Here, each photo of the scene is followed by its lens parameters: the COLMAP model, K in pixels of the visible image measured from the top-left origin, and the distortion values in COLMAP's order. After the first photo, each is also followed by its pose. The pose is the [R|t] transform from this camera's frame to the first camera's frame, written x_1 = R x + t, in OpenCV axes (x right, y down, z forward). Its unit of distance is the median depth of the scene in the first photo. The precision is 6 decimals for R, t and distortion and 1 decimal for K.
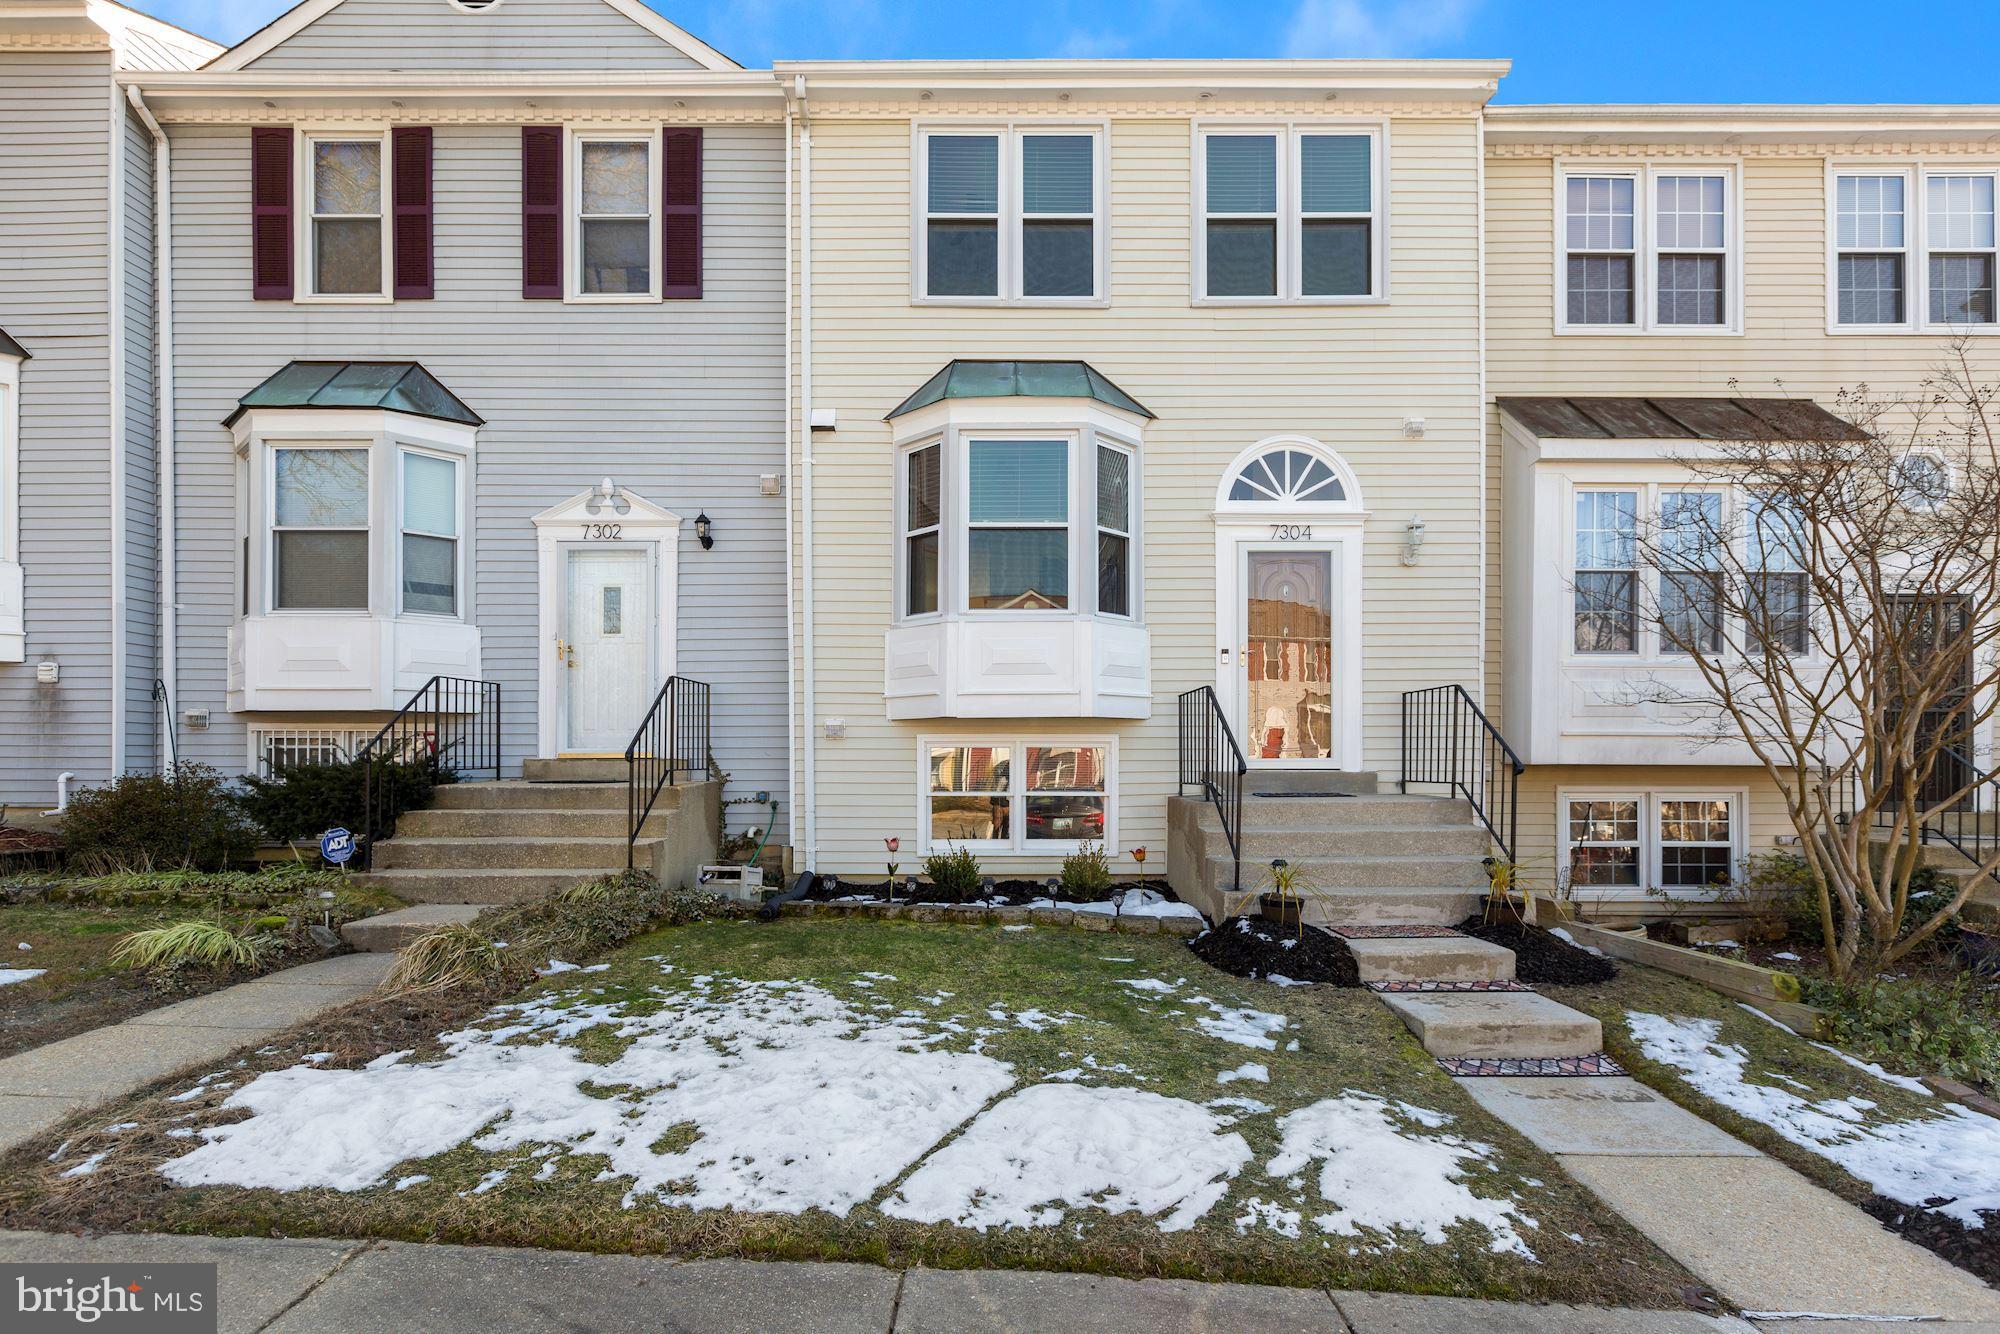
lens RADIAL K [[993.1, 0, 1000.2], [0, 993.1, 763.2], [0, 0, 1]] dist [0.002489, -0.000578]
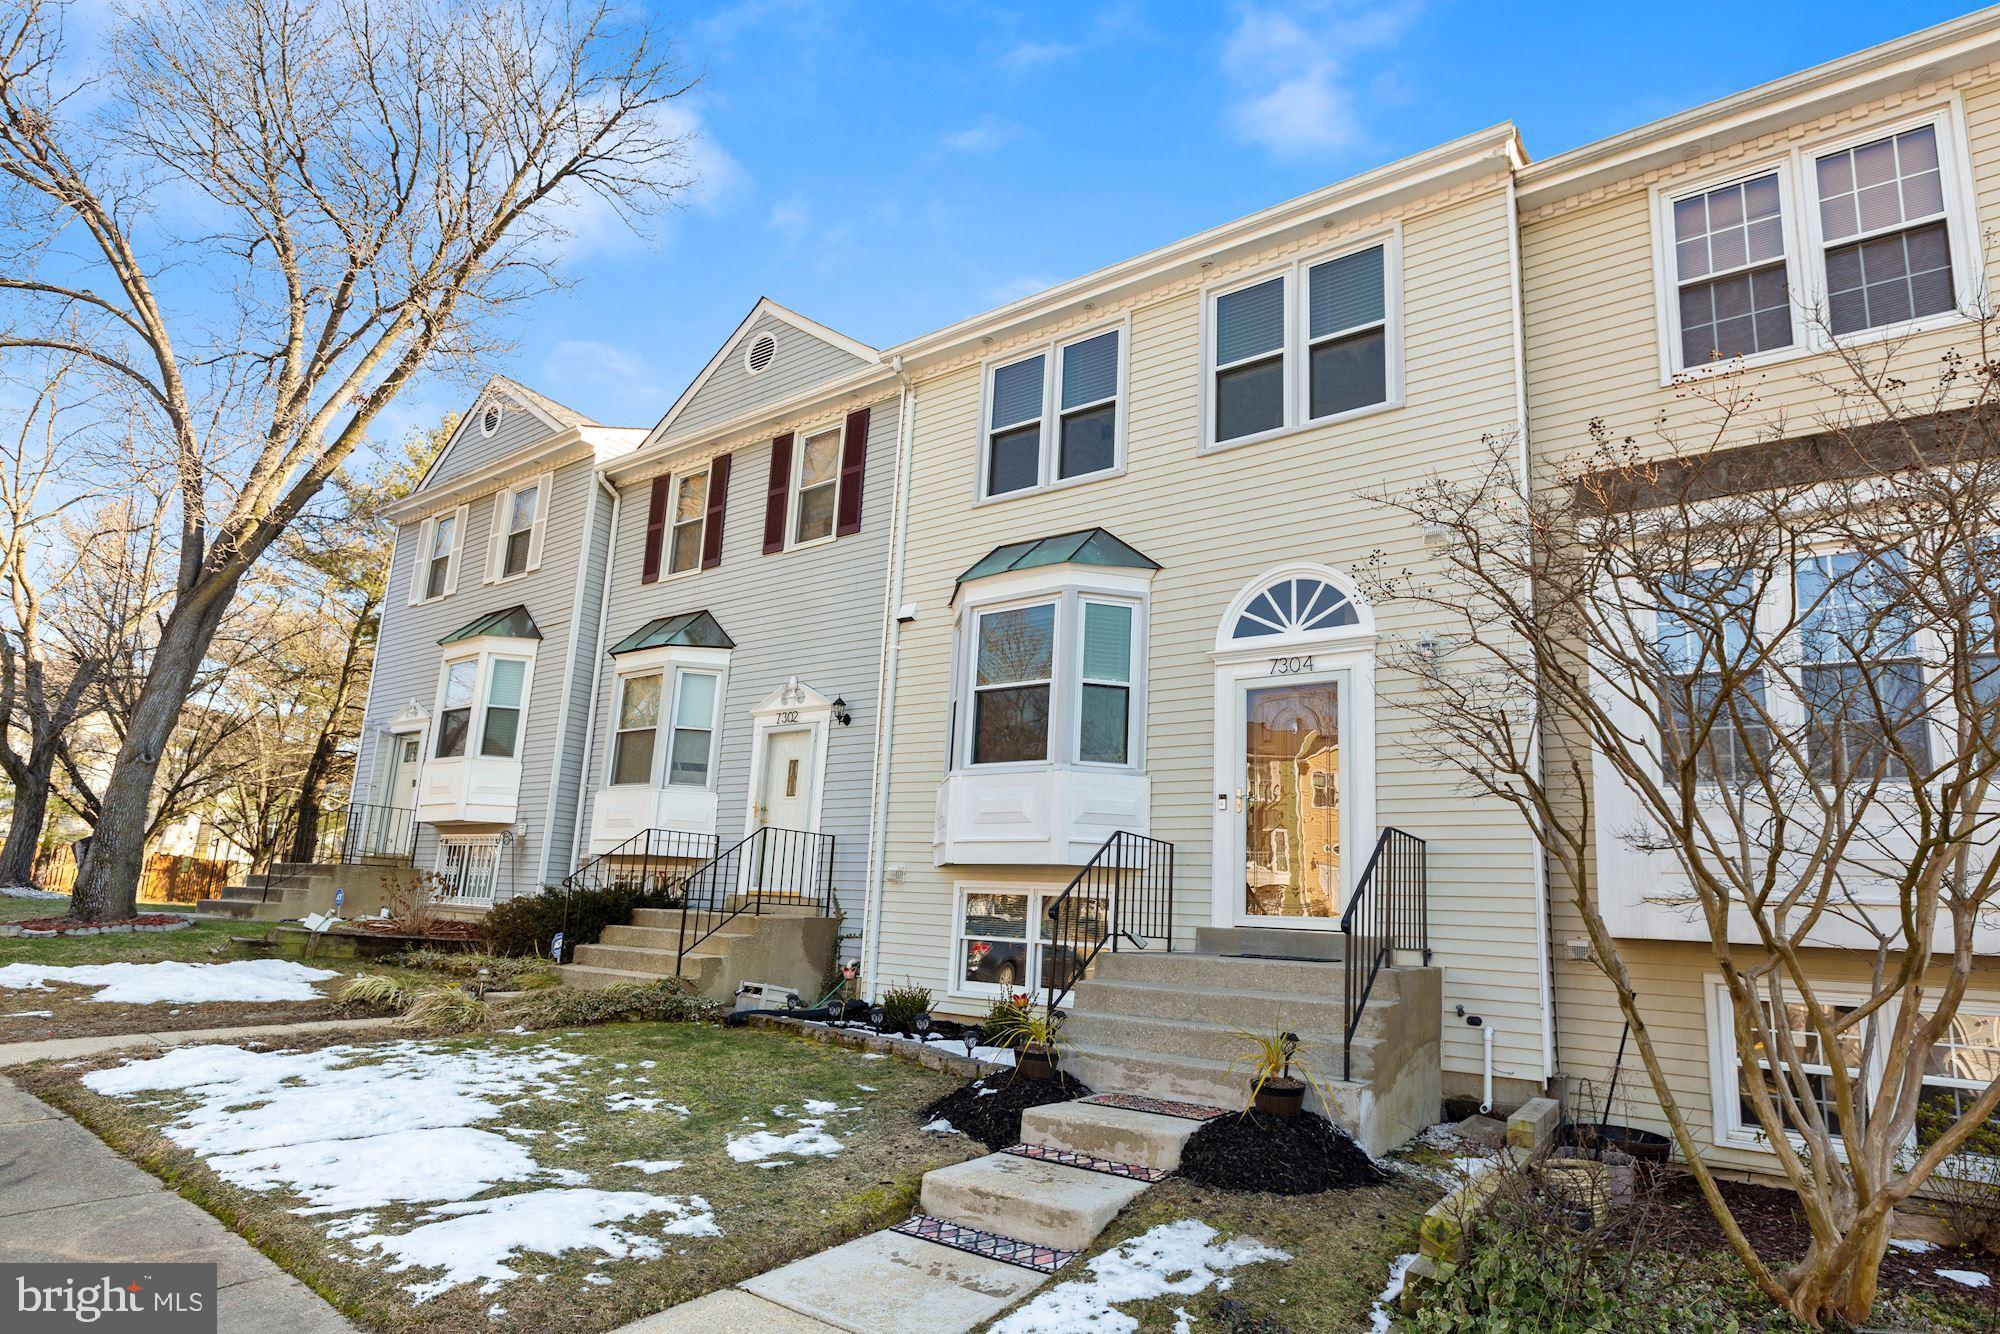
lens RADIAL K [[1008.2, 0, 1003.3], [0, 1008.2, 745.8], [0, 0, 1]] dist [-0.003286, 0.002870]
pose [[0.823313, -0.055015, -0.564915, 0.591999], [-0.052545, 0.983629, -0.172372, 0.013600], [0.565151, 0.171599, 0.806944, 0.117454]]
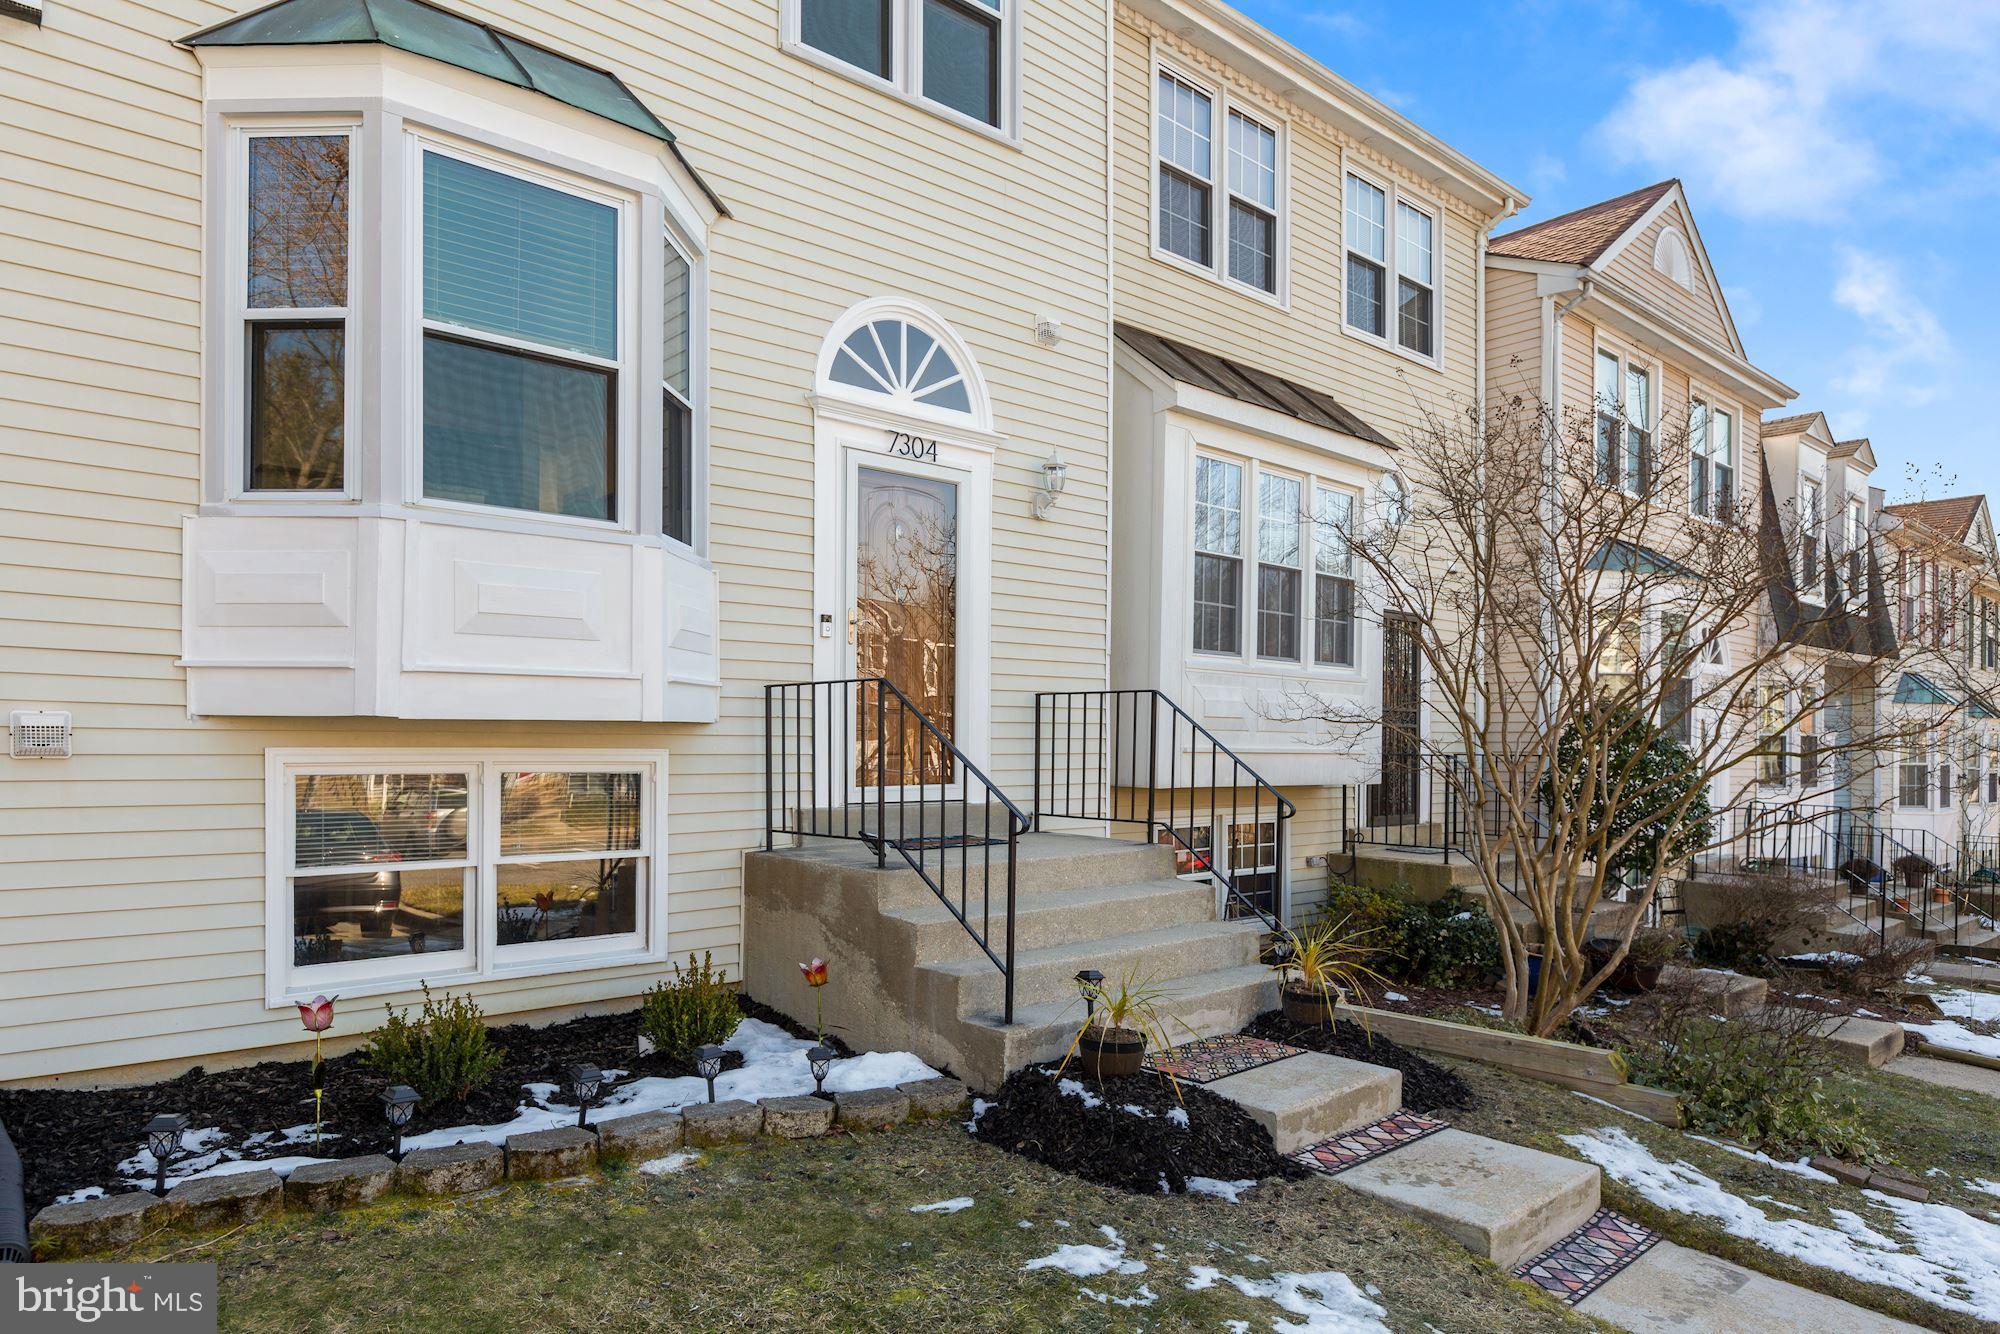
lens RADIAL K [[1212.6, 0, 998.4], [0, 1212.6, 757.9], [0, 0, 1]] dist [-0.002785, -0.001372]
pose [[0.752817, -0.003255, 0.658221, -0.199588], [-0.008599, 0.999854, 0.014779, -0.036080], [-0.658173, -0.016786, 0.752679, 0.345756]]
